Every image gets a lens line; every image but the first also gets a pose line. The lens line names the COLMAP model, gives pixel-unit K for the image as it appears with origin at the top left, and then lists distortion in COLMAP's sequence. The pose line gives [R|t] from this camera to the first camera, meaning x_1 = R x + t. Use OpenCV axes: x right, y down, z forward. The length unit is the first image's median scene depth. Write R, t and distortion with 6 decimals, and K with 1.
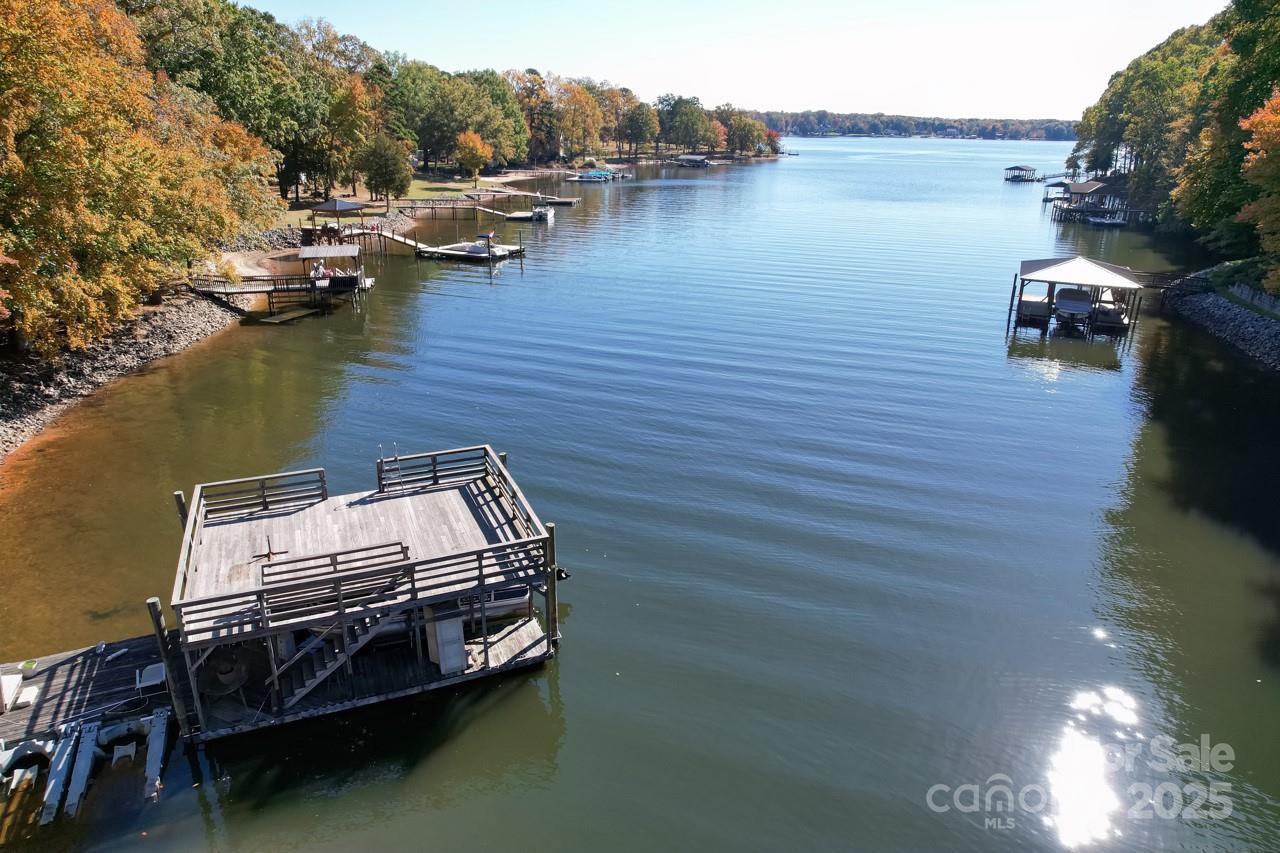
lens RADIAL K [[791.0, 0, 636.5], [0, 791.0, 432.2], [0, 0, 1]] dist [-0.026625, 0.004766]
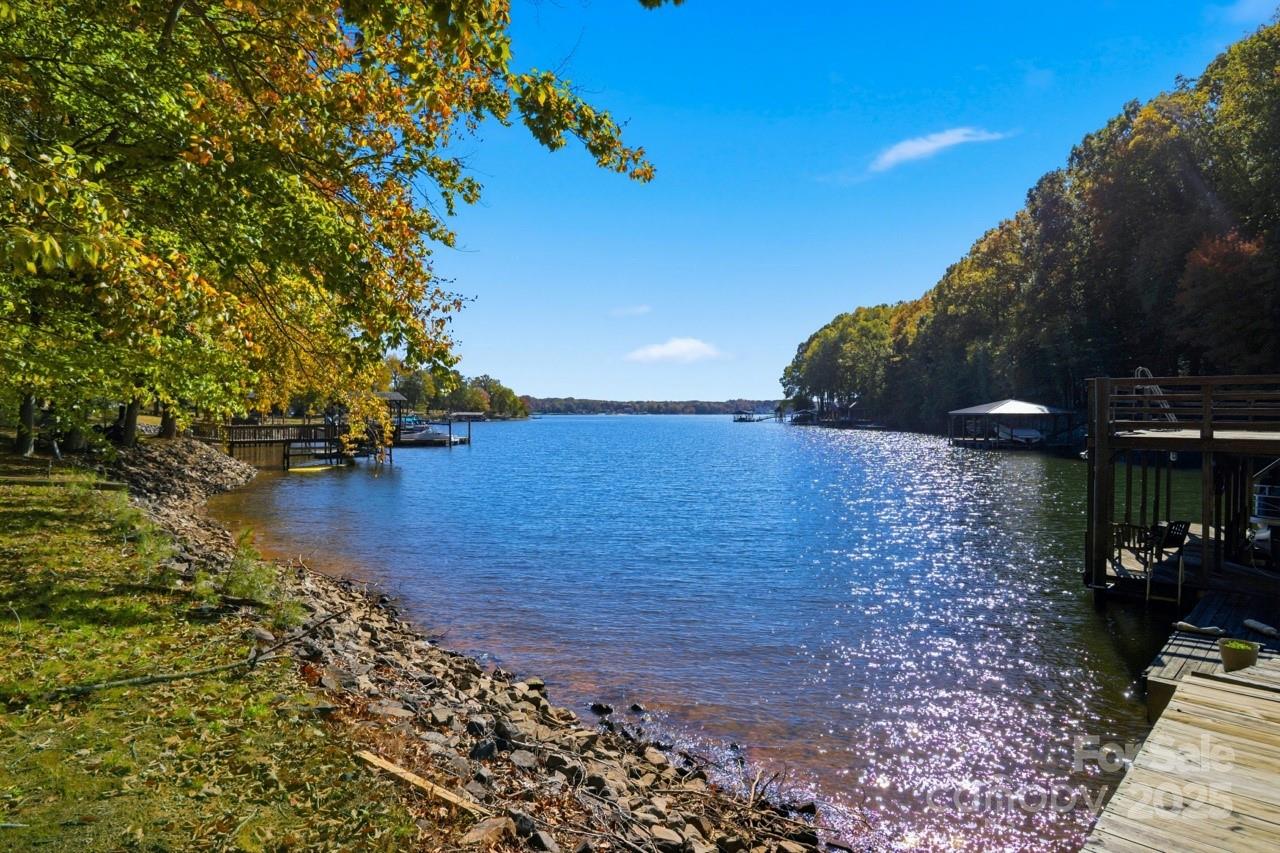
lens RADIAL K [[688.9, 0, 666.6], [0, 688.9, 436.3], [0, 0, 1]] dist [-0.000886, -0.004650]
pose [[0.916795, -0.021388, 0.398785, -0.112370], [0.148270, 0.945422, -0.290161, 0.021975], [-0.370814, 0.325146, 0.869929, 0.071055]]
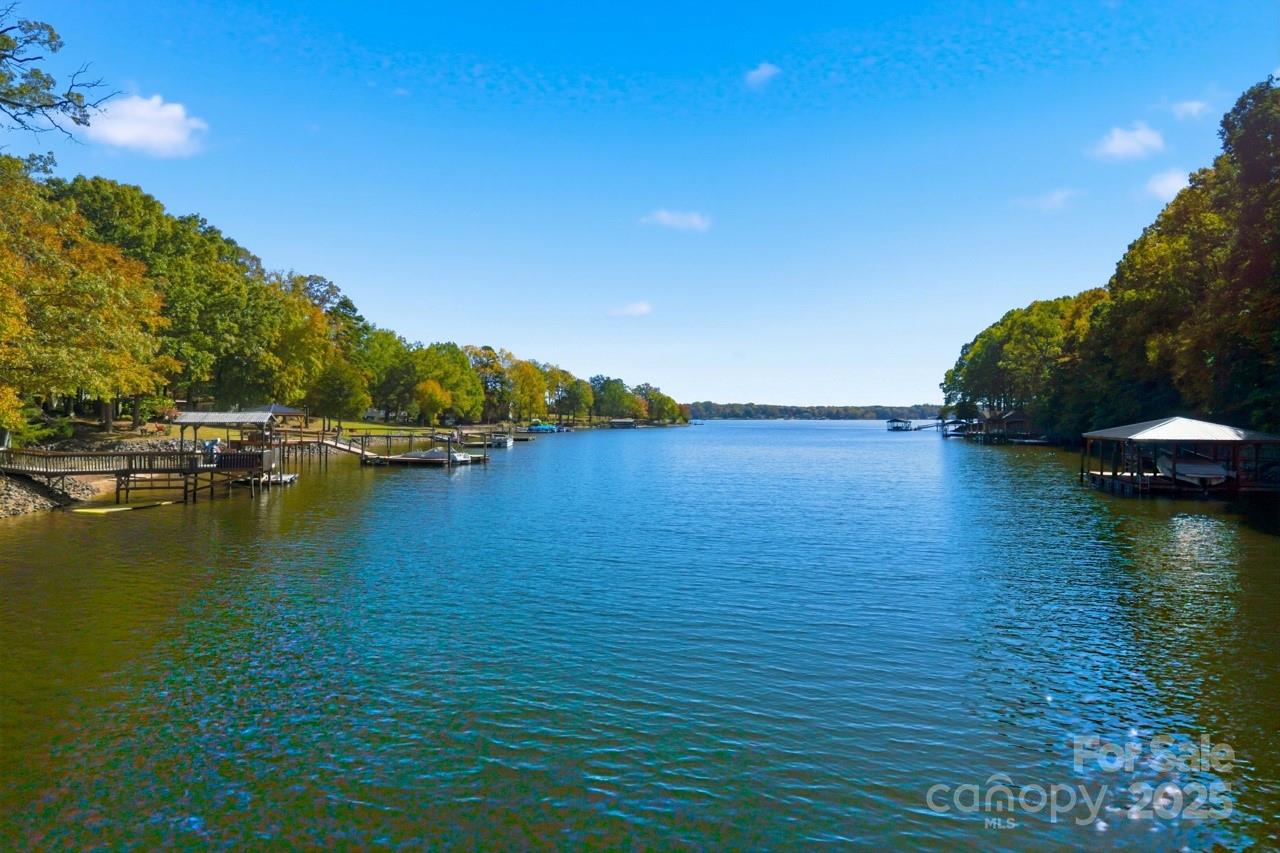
lens RADIAL K [[666.3, 0, 648.7], [0, 666.3, 425.4], [0, 0, 1]] dist [-0.003368, -0.008502]
pose [[0.992298, -0.006353, 0.123713, -0.023875], [0.048412, 0.939151, -0.340077, 0.000230], [-0.114024, 0.343447, 0.932225, 0.113894]]
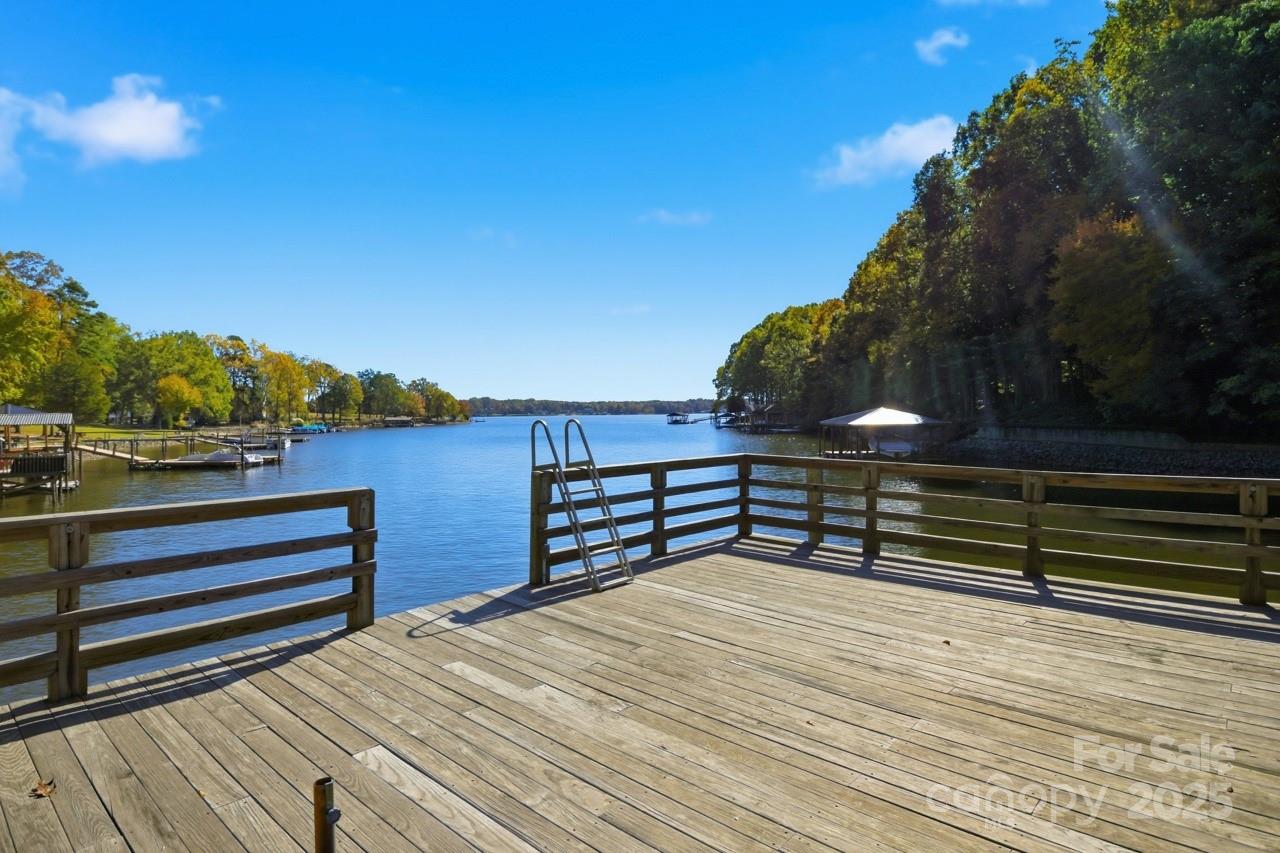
lens RADIAL K [[688.9, 0, 643.6], [0, 688.9, 427.8], [0, 0, 1]] dist [-0.000886, -0.004650]
pose [[0.905895, -0.027002, 0.422640, -0.044151], [0.167031, 0.939847, -0.297972, 0.011463], [-0.389172, 0.340526, 0.855913, 0.084714]]
